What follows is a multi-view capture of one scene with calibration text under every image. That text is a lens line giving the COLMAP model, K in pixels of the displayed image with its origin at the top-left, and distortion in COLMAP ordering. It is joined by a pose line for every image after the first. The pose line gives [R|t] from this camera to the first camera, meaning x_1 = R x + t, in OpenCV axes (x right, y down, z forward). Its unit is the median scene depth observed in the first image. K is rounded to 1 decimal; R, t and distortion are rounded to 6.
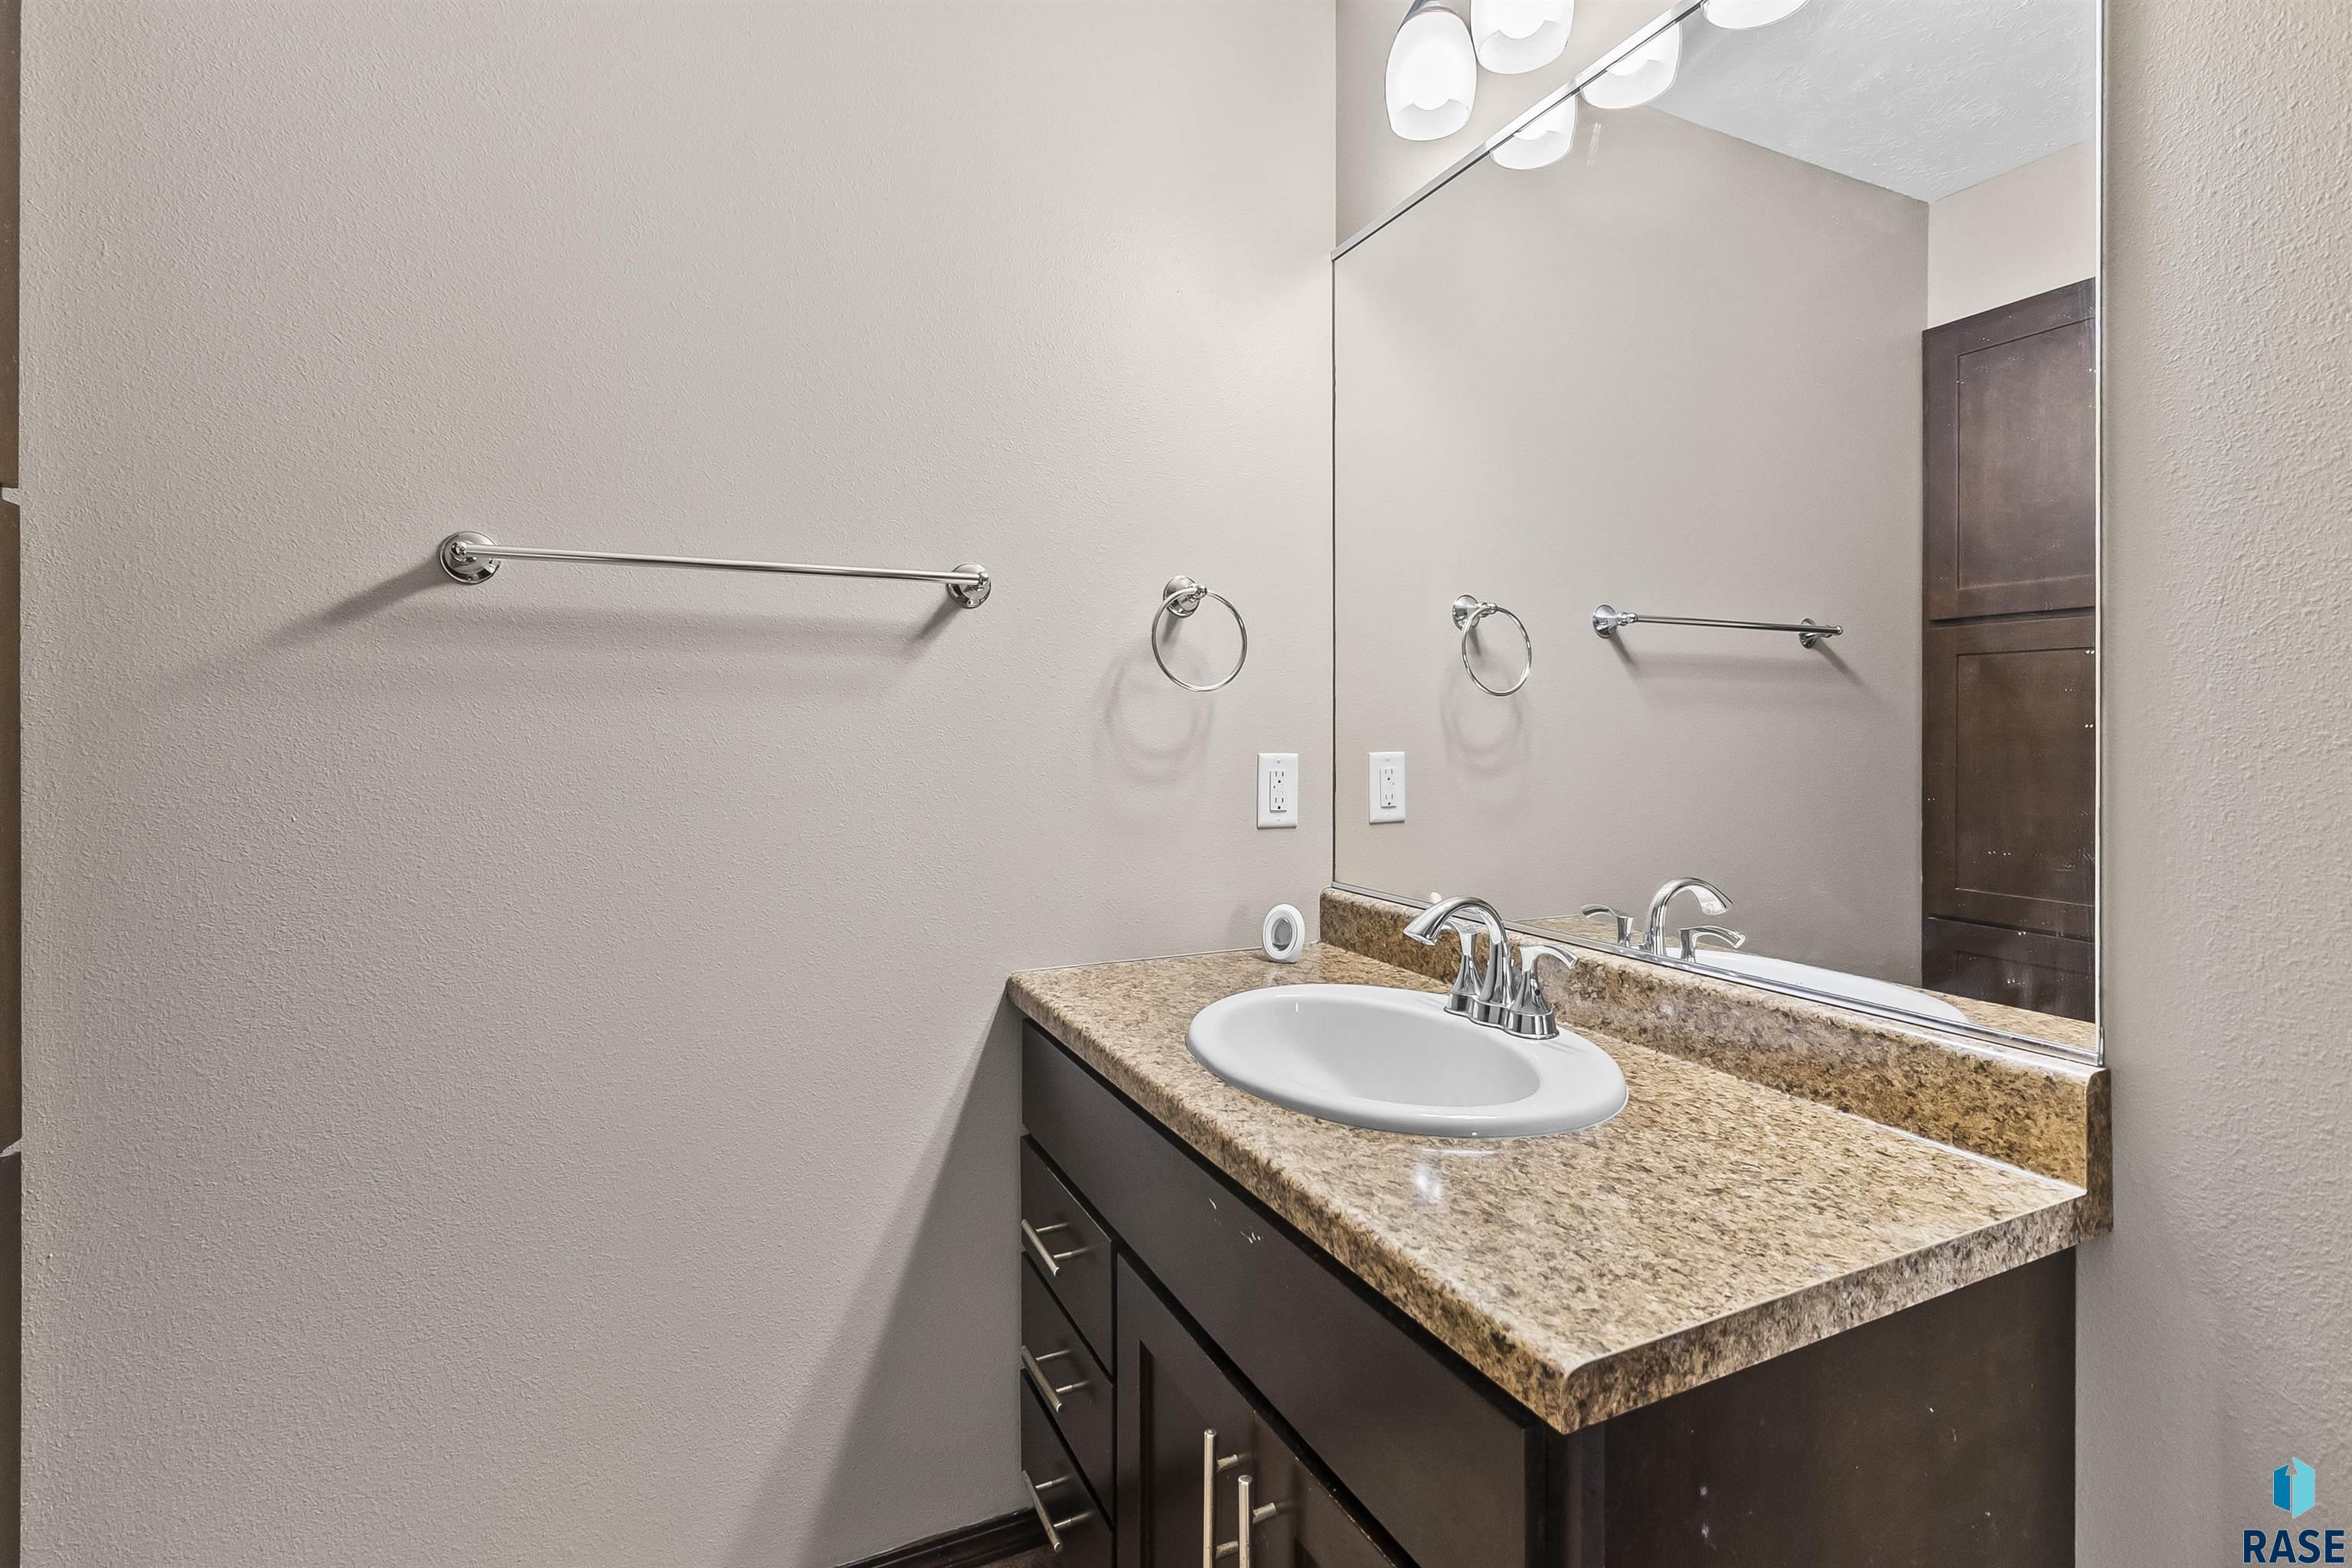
lens RADIAL K [[1094.5, 0, 1196.3], [0, 1094.5, 735.3], [0, 0, 1]] dist [0.000052, -0.000471]
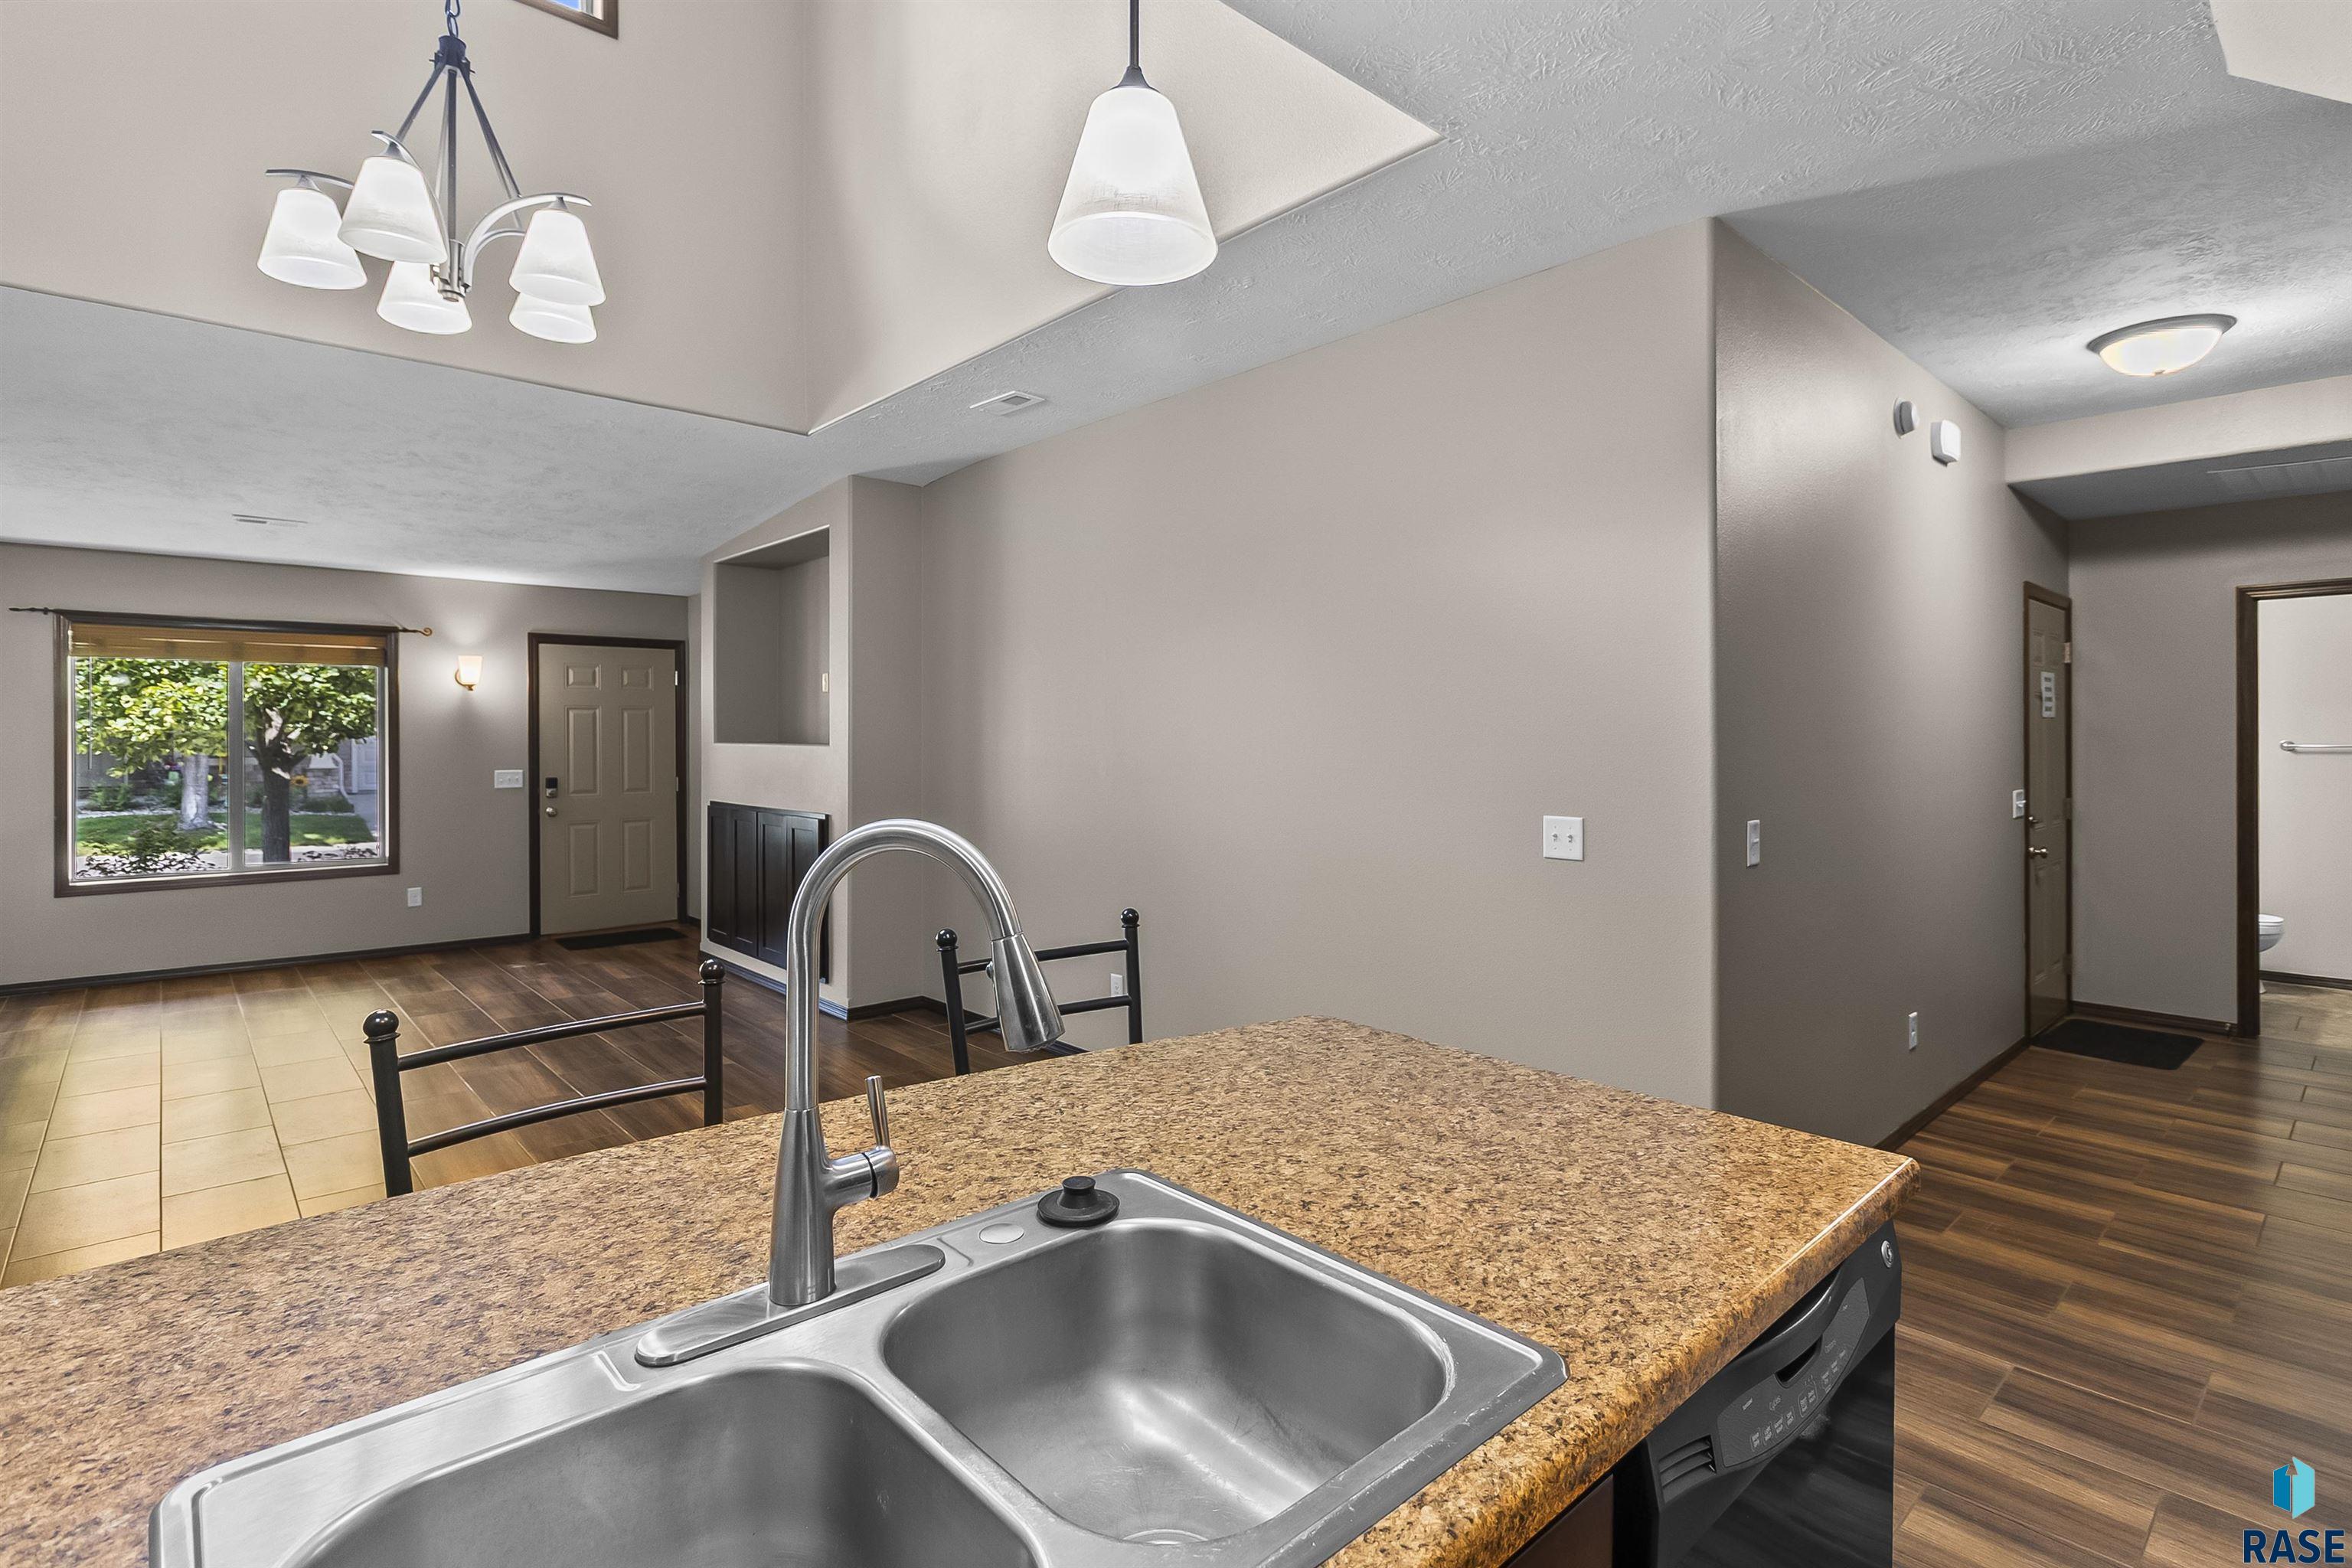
lens RADIAL K [[1128.1, 0, 1175.0], [0, 1128.1, 740.1], [0, 0, 1]] dist [0.002187, -0.004454]
pose [[0.270049, 0.010277, -0.962792, 2.104188], [-0.006312, 0.999940, 0.008903, -0.160382], [0.962826, 0.003672, 0.270097, 0.671498]]
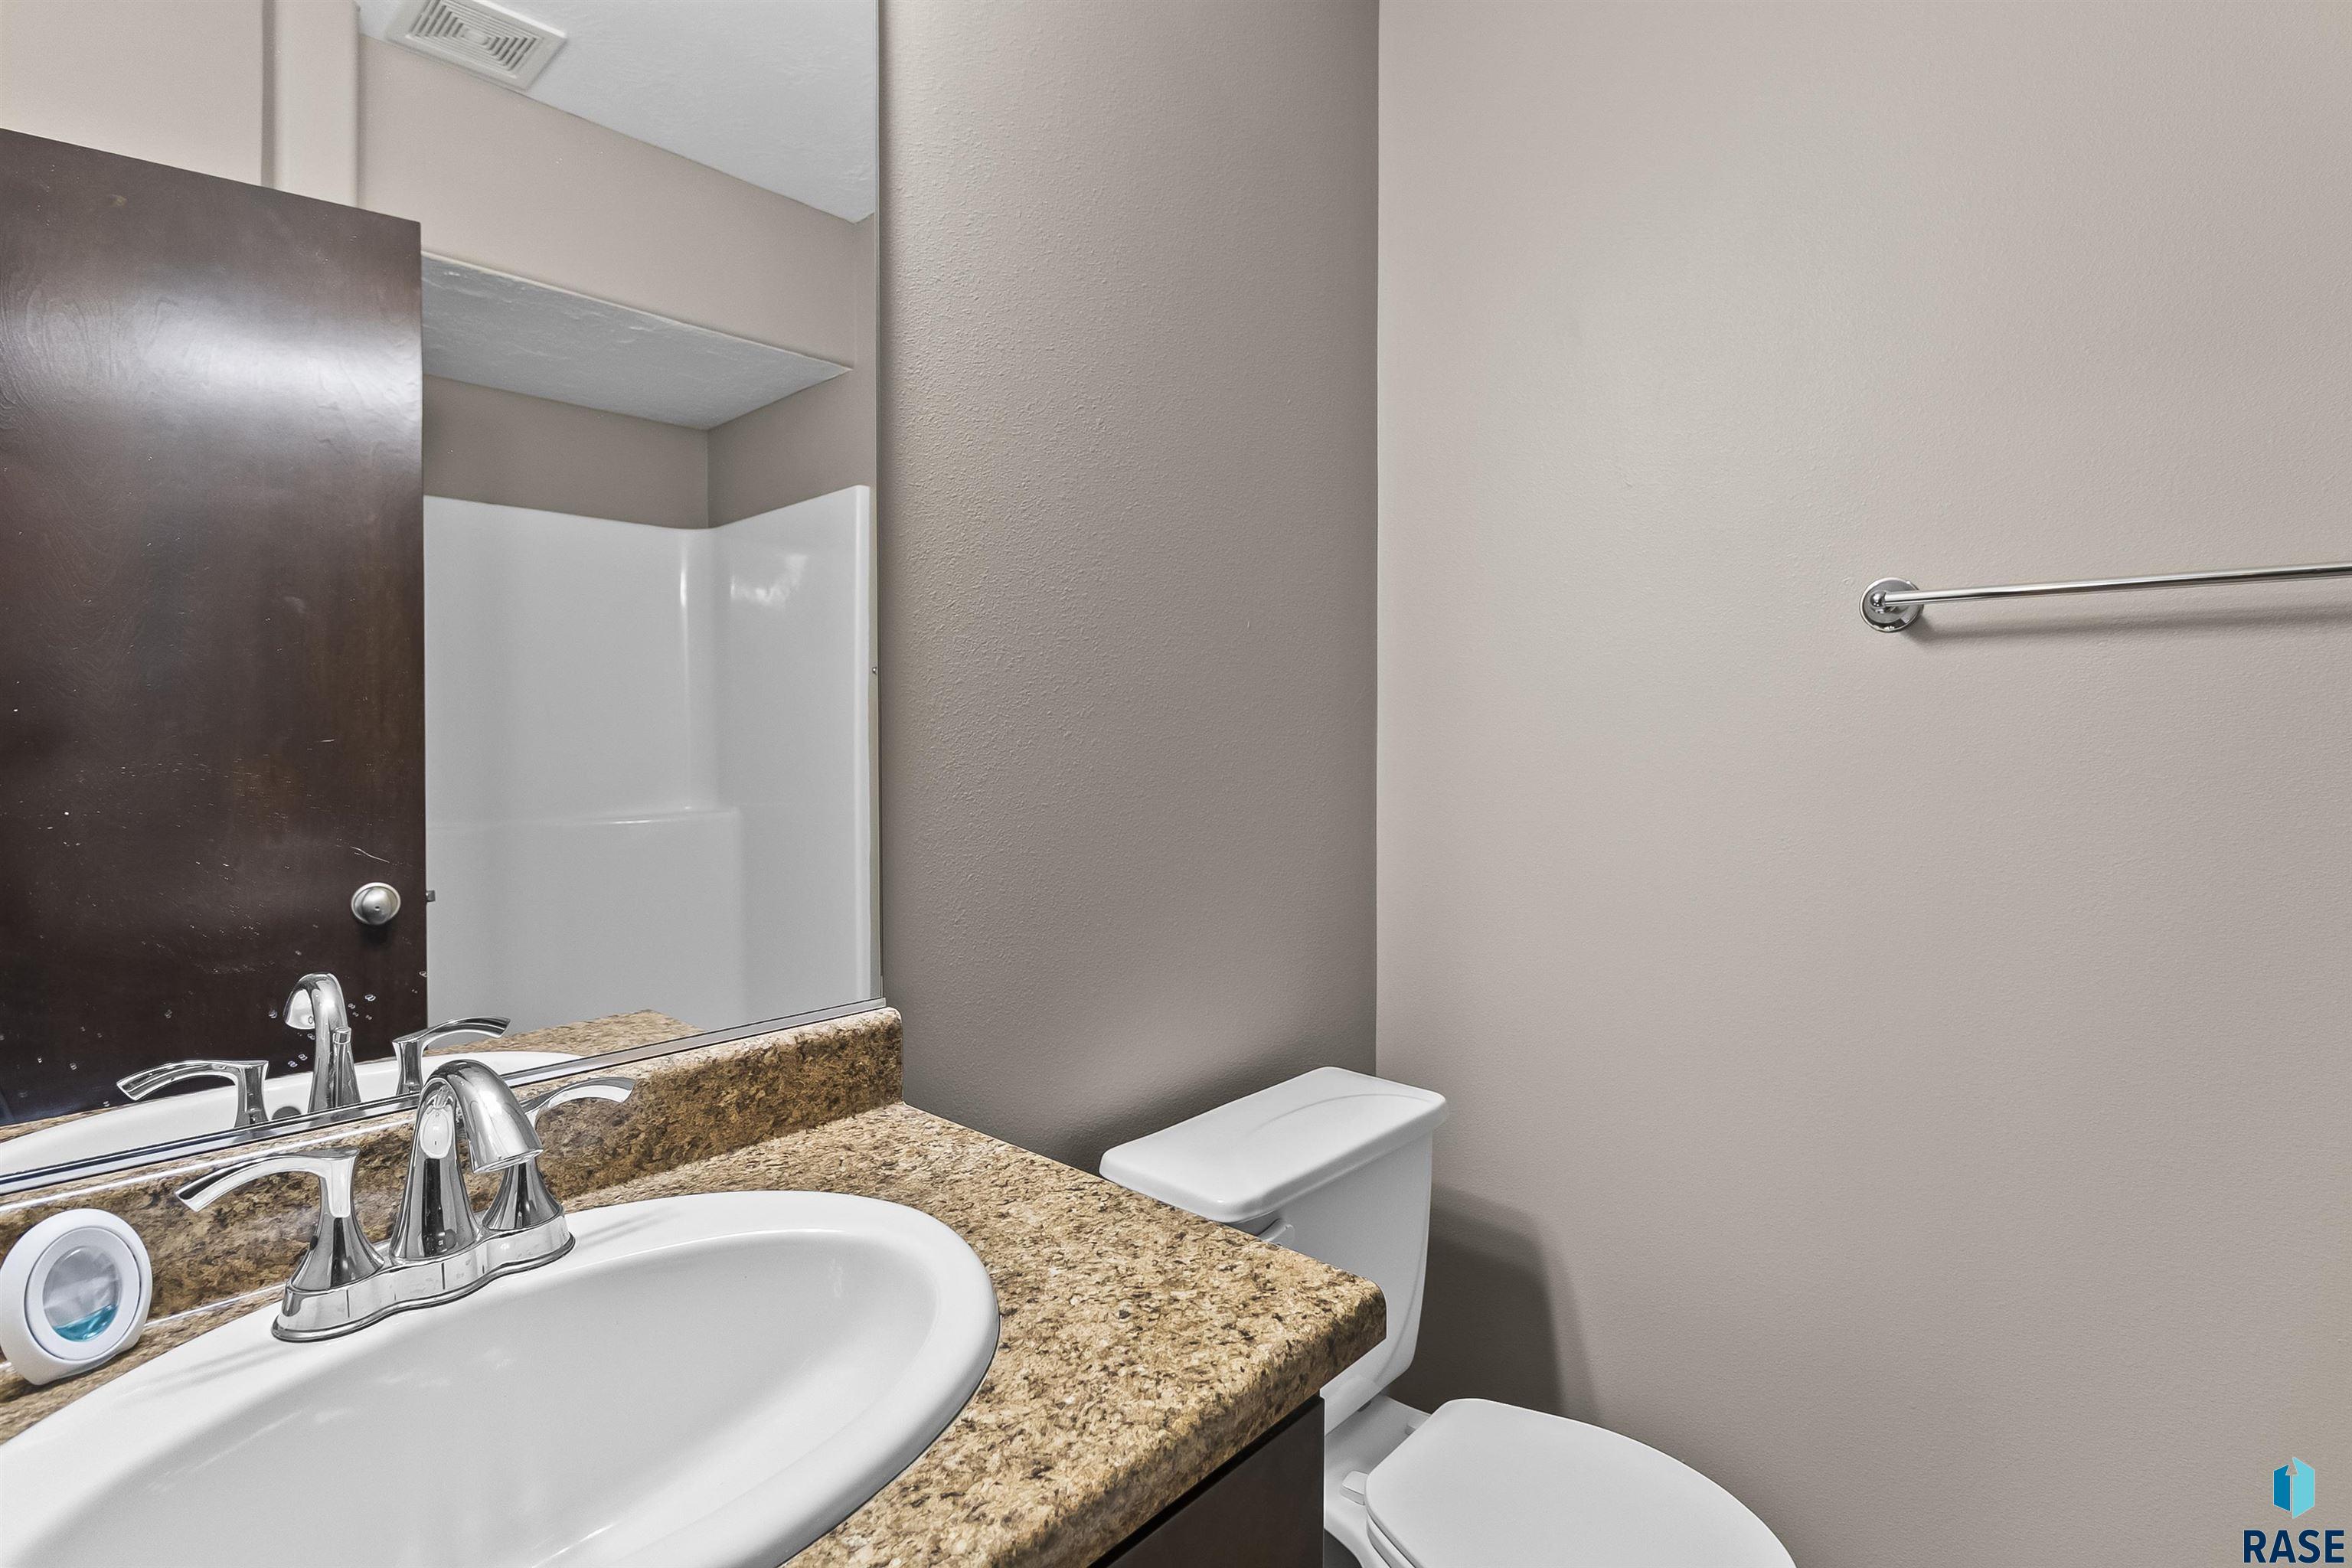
lens RADIAL K [[1089.5, 0, 1179.6], [0, 1089.5, 768.1], [0, 0, 1]] dist [0.001578, 0.000036]
pose [[-0.376560, -0.018714, 0.926203, -0.596241], [0.009454, 0.999666, 0.024042, 0.001741], [-0.926344, 0.017810, -0.376258, 1.425755]]
